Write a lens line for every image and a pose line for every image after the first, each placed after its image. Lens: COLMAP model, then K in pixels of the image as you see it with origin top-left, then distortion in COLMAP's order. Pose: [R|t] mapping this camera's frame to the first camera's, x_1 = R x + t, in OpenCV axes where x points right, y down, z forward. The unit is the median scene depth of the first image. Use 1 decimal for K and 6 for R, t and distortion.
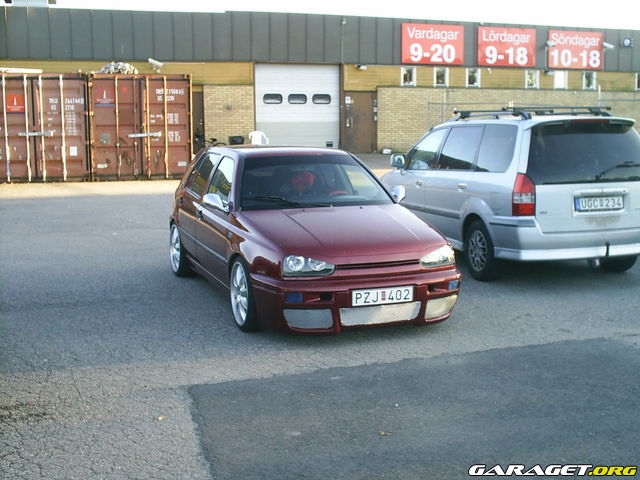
lens RADIAL K [[840.6, 0, 319.6], [0, 840.6, 241.4], [0, 0, 1]] dist [-0.070996, 0.000000]
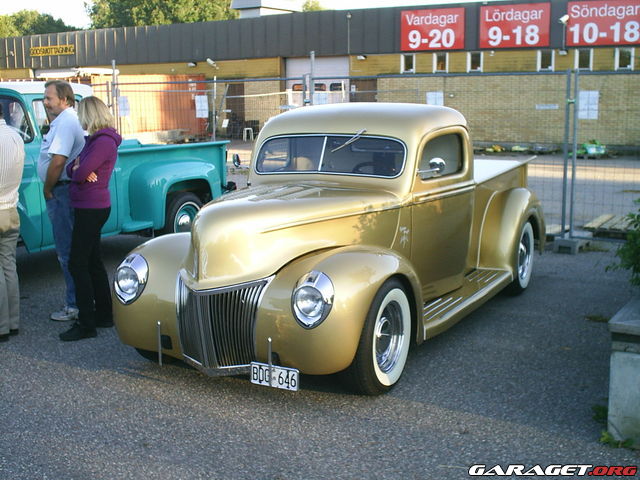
lens RADIAL K [[840.6, 0, 319.9], [0, 840.6, 238.4], [0, 0, 1]] dist [-0.070996, 0.000000]
pose [[0.632239, 0.121929, -0.765119, 0.823565], [-0.113095, 0.991485, 0.064550, -0.041684], [0.766474, 0.045720, 0.640645, 0.281978]]
